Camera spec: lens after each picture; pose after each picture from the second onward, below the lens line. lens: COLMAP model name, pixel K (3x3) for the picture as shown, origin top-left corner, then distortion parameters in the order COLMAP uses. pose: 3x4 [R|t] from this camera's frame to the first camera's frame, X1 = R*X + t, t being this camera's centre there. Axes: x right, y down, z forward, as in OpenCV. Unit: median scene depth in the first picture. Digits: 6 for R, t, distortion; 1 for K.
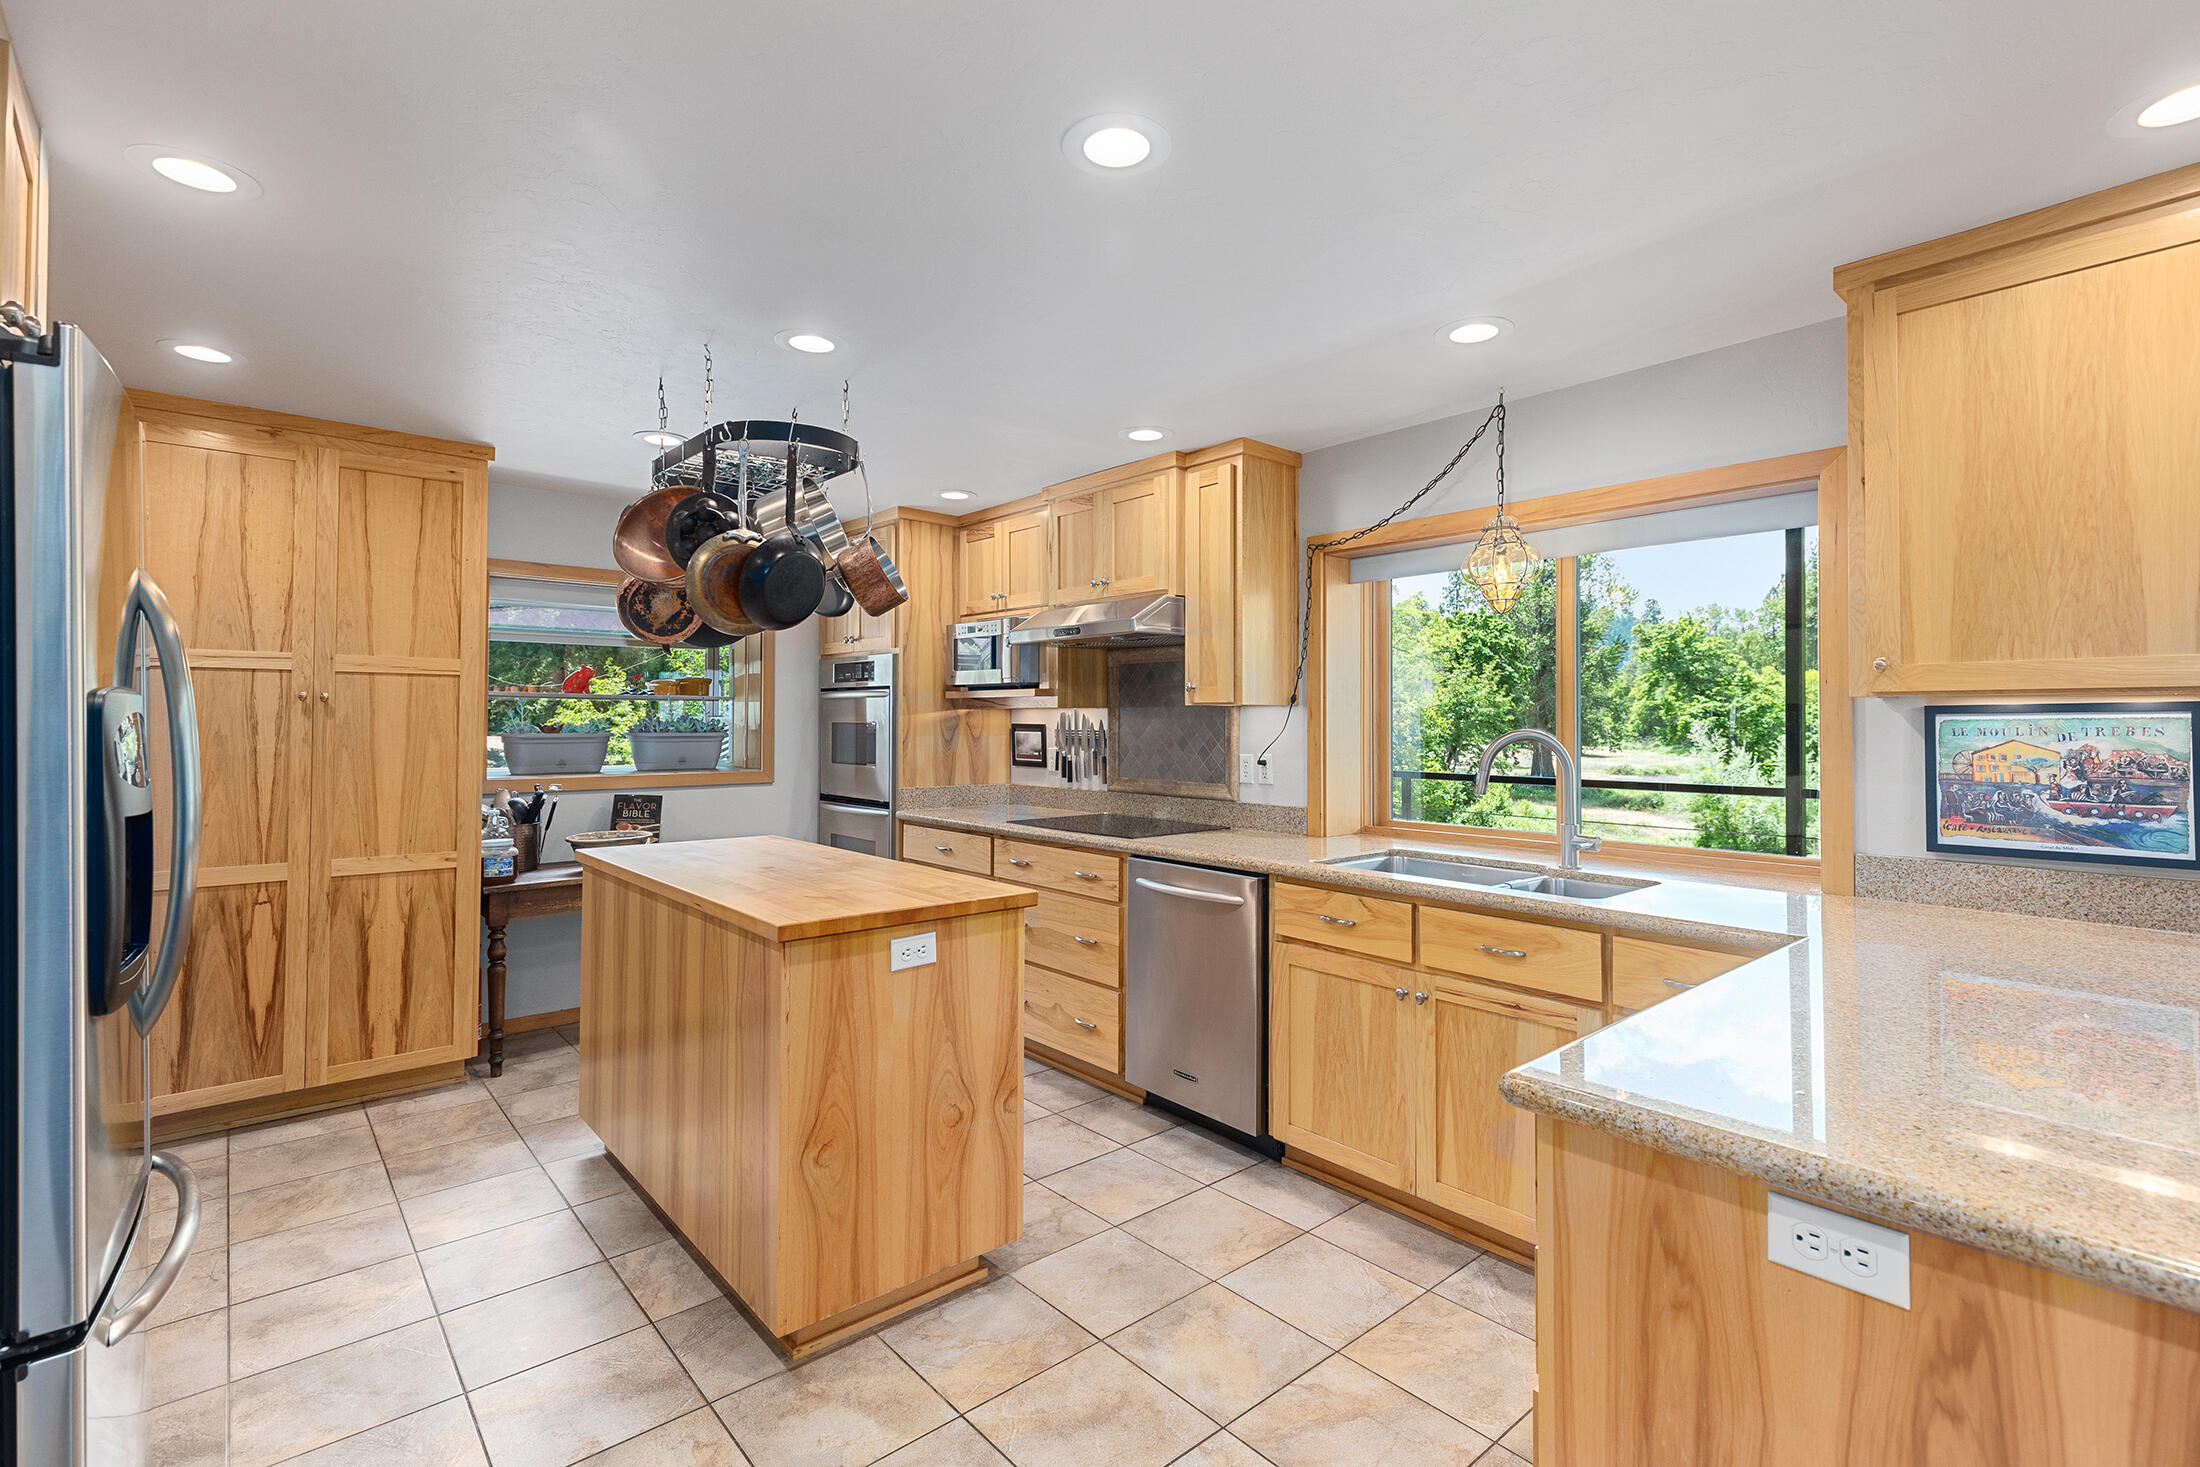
lens RADIAL K [[1005.5, 0, 1112.6], [0, 1005.5, 699.8], [0, 0, 1]] dist [0.002077, -0.000503]
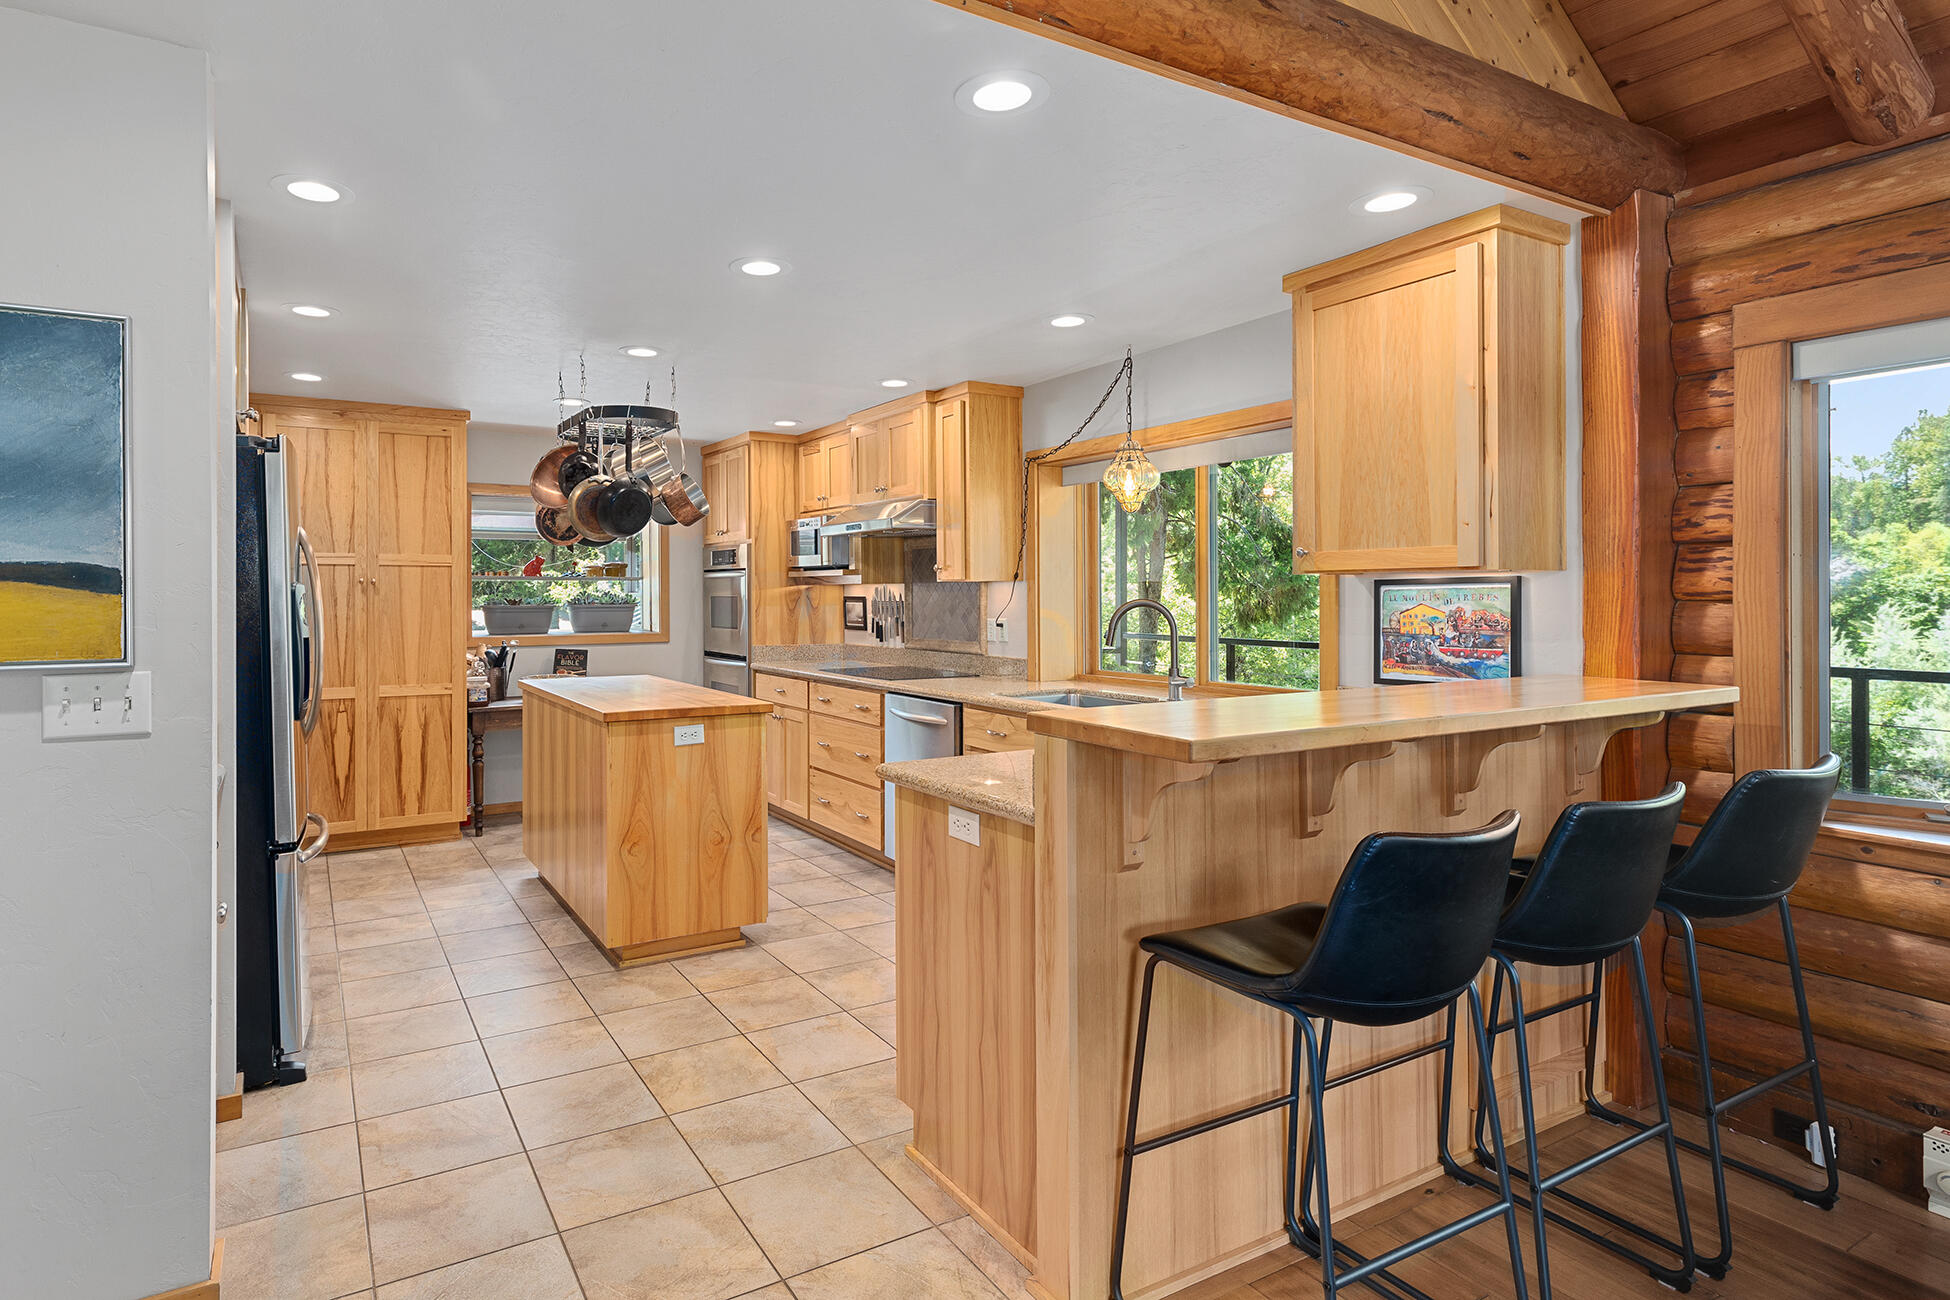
lens RADIAL K [[1005.5, 0, 839.2], [0, 1005.5, 593.6], [0, 0, 1]] dist [0.002218, -0.000209]
pose [[0.974102, -0.005965, -0.226032, 0.301910], [0.010629, 0.999755, 0.019423, -0.007242], [0.225860, -0.021323, 0.973926, -0.393961]]
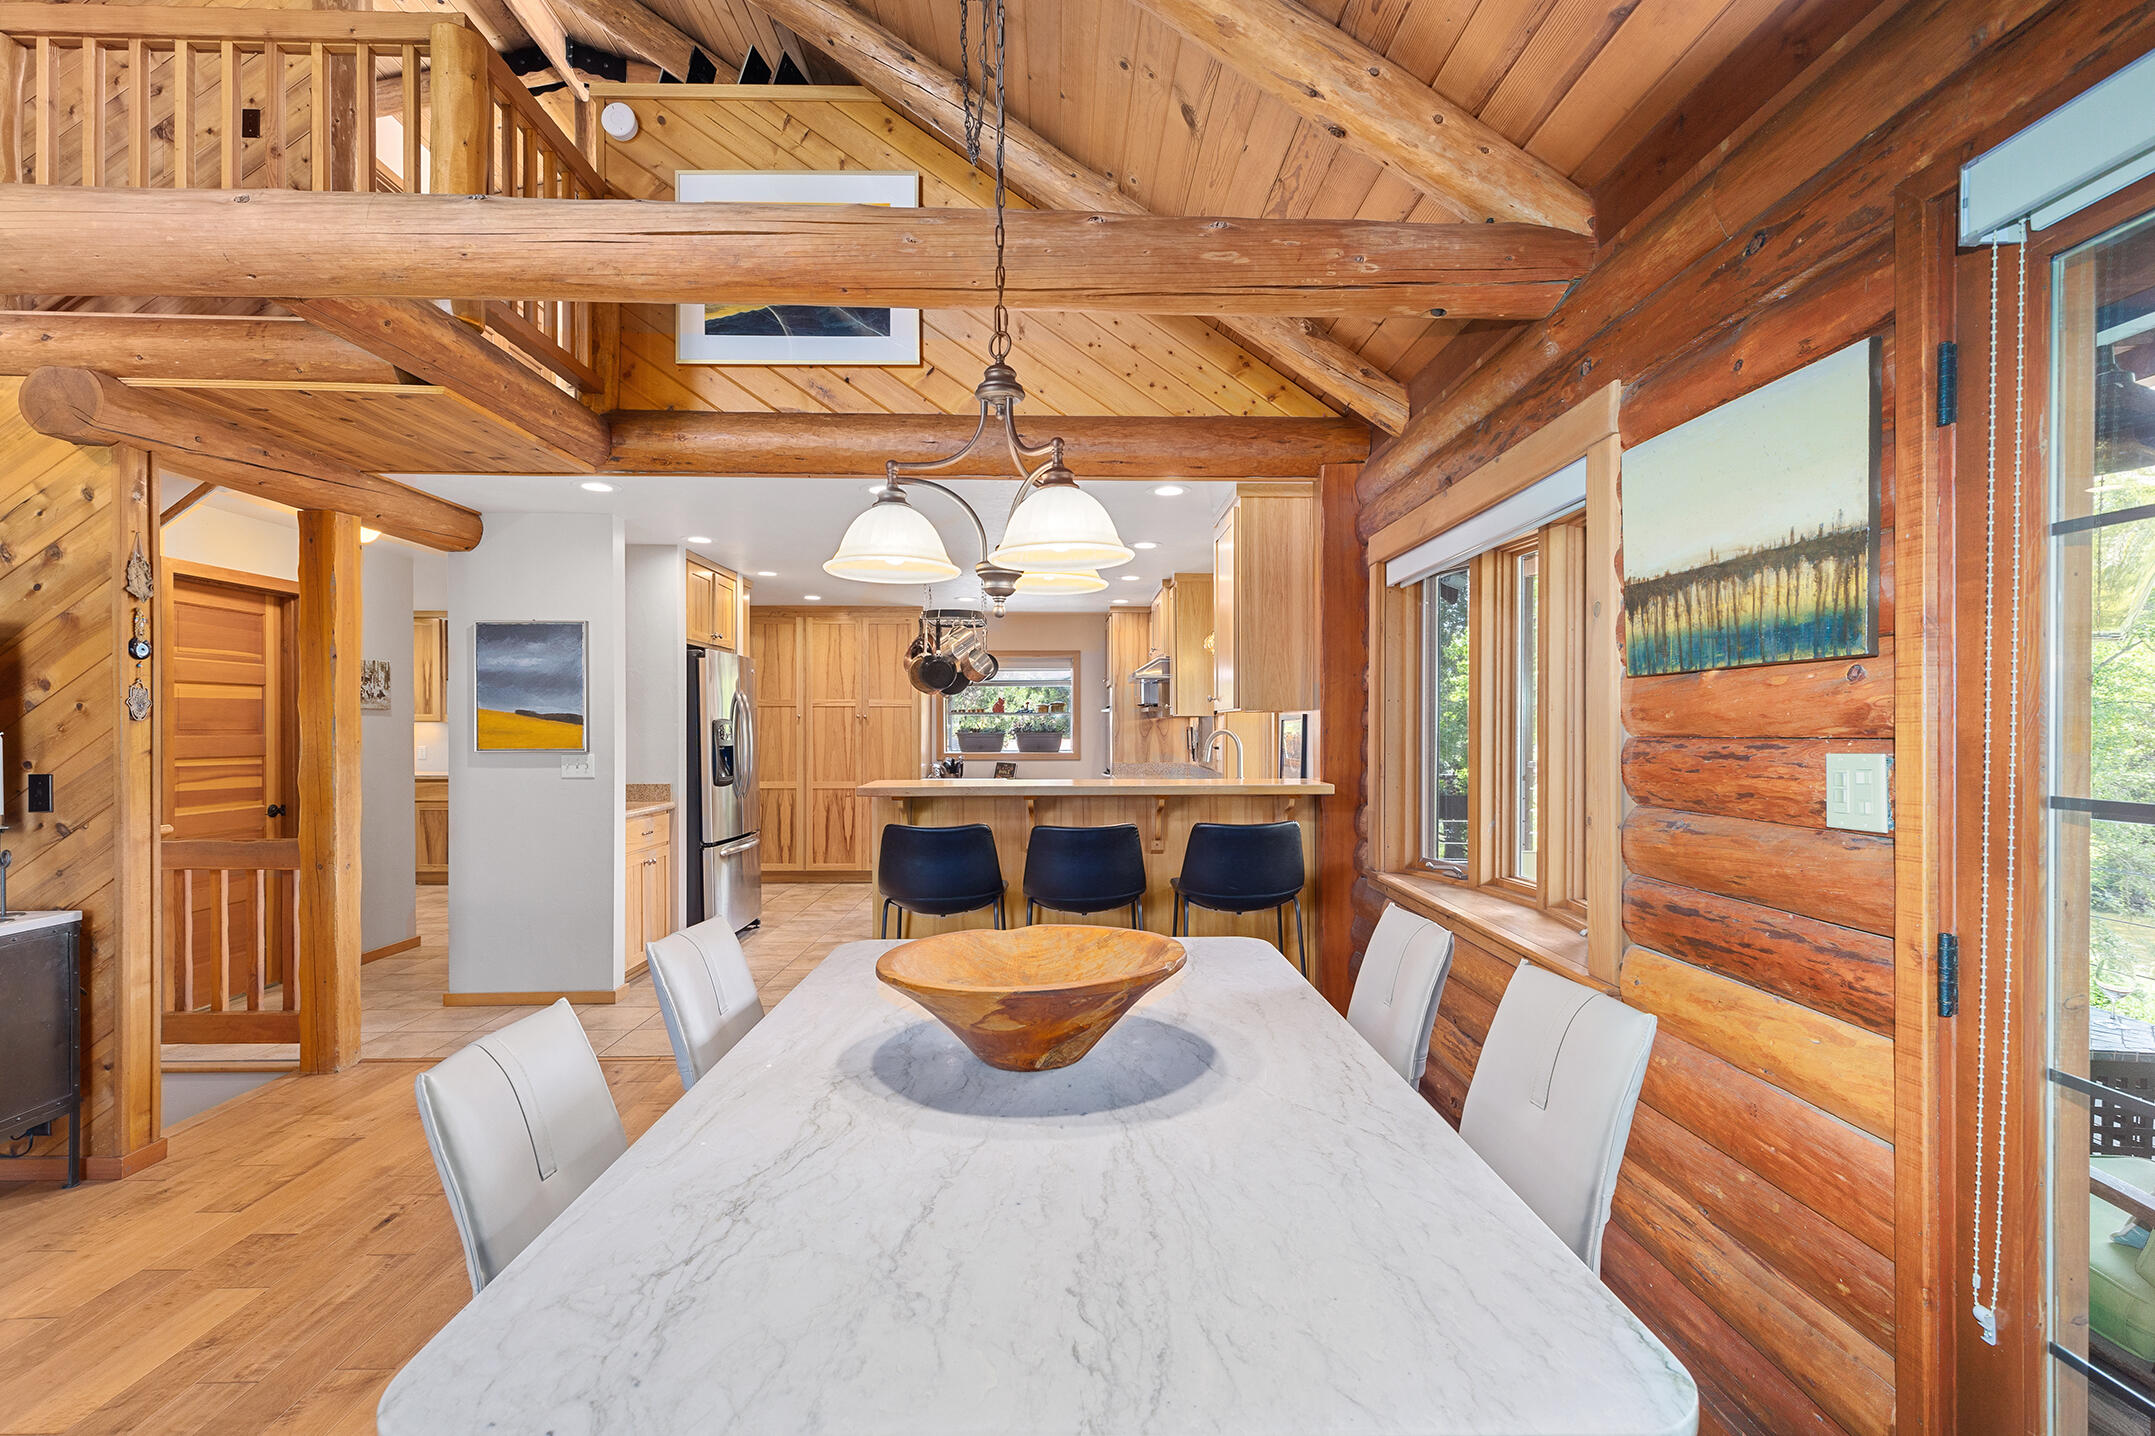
lens RADIAL K [[984.9, 0, 1081.1], [0, 984.9, 726.1], [0, 0, 1]] dist [0.002077, -0.000503]
pose [[0.761819, -0.002682, -0.647784, 1.367697], [0.016408, 0.999750, 0.015158, -0.008841], [0.647582, -0.022177, 0.761673, -0.587086]]
